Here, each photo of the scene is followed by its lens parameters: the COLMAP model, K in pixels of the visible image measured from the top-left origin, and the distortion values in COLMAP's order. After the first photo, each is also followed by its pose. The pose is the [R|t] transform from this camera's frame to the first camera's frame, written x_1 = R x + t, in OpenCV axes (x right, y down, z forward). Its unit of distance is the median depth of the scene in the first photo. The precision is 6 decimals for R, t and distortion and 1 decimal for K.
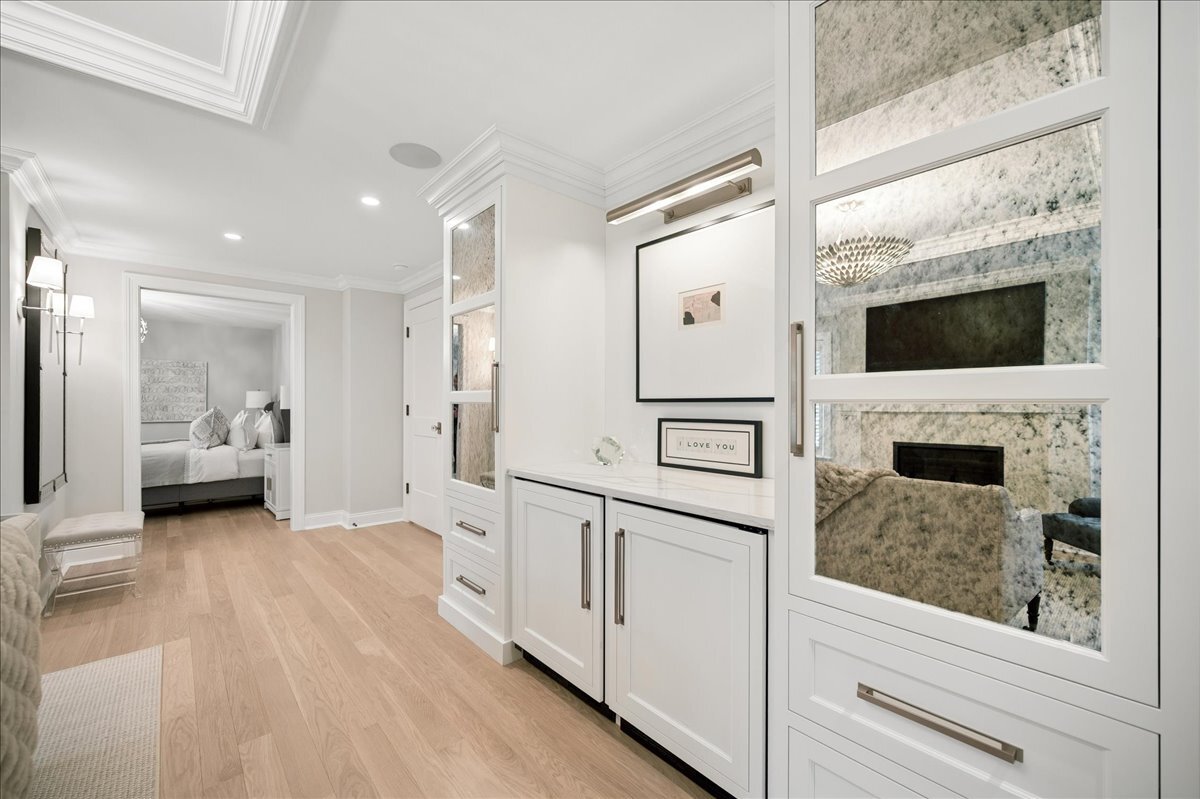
lens RADIAL K [[474.2, 0, 574.0], [0, 474.2, 402.6], [0, 0, 1]] dist [-0.002695, 0.000856]
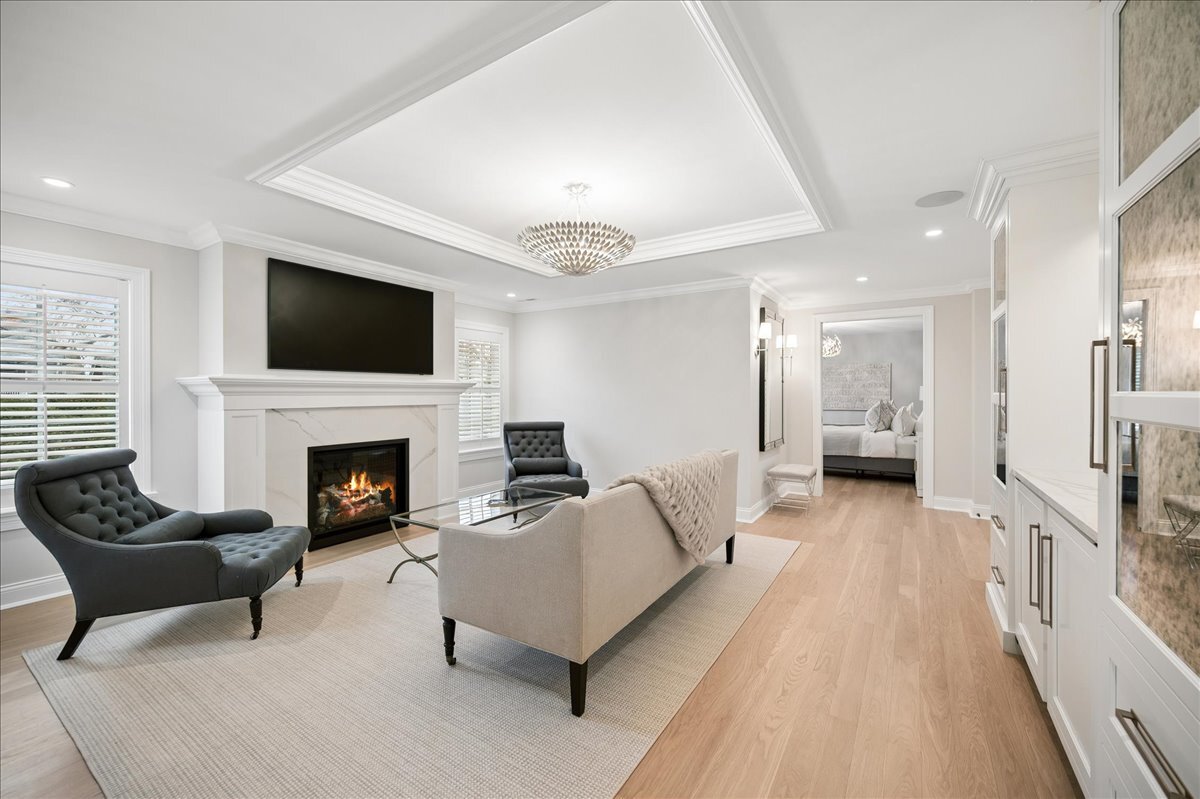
lens RADIAL K [[474.2, 0, 596.5], [0, 474.2, 396.7], [0, 0, 1]] dist [-0.002695, 0.000856]
pose [[0.253035, 0.007607, -0.967427, 0.427183], [0.005593, 0.999941, 0.009325, -0.024337], [0.967441, -0.007770, 0.252977, -0.105495]]
